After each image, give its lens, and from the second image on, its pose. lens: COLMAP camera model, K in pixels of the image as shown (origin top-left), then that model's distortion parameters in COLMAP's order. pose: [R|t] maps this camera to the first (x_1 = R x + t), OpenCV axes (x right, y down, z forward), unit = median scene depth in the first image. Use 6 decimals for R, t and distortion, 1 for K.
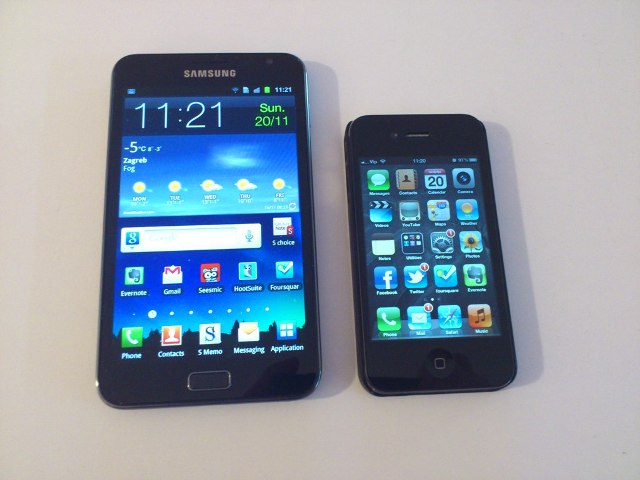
lens RADIAL K [[592.1, 0, 328.4], [0, 592.1, 240.4], [0, 0, 1]] dist [0.009983, 0.000056]
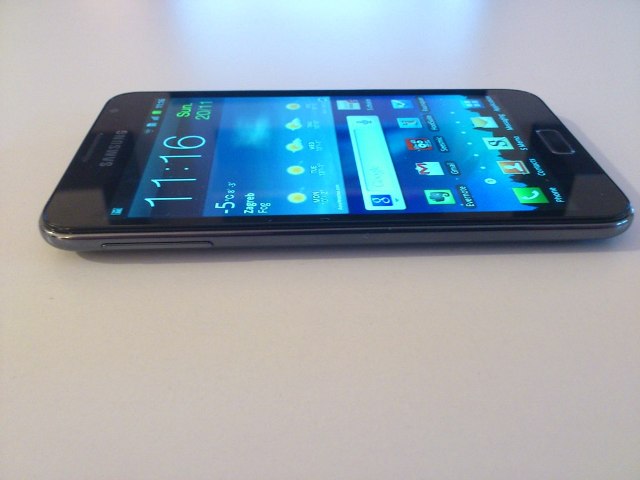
lens RADIAL K [[592.1, 0, 328.4], [0, 592.1, 240.4], [0, 0, 1]] dist [0.009983, 0.000056]
pose [[-0.007246, -0.648867, 0.760868, -0.828602], [0.954851, 0.221497, 0.197985, -0.172292], [-0.296996, 0.727950, 0.617966, 0.639101]]
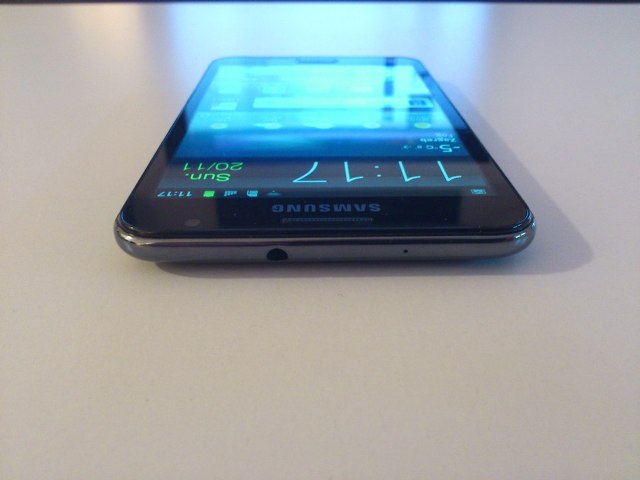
lens RADIAL K [[592.1, 0, 328.4], [0, 592.1, 240.4], [0, 0, 1]] dist [0.009983, 0.000056]
pose [[-0.996483, -0.081460, -0.019621, -0.208358], [0.000152, -0.235922, 0.971772, -0.792697], [-0.083789, 0.968352, 0.235105, 0.981917]]
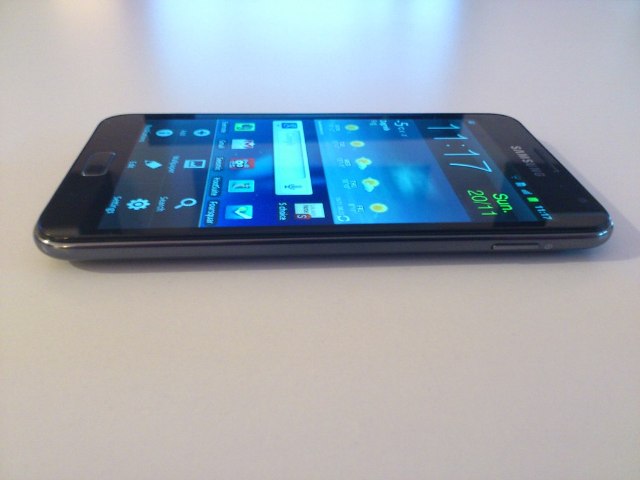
lens RADIAL K [[592.1, 0, 328.4], [0, 592.1, 240.4], [0, 0, 1]] dist [0.009983, 0.000056]
pose [[0.038419, 0.474680, -0.879319, 0.505926], [-0.967640, 0.237292, 0.085819, -0.091508], [0.249392, 0.847568, 0.468436, 0.734313]]
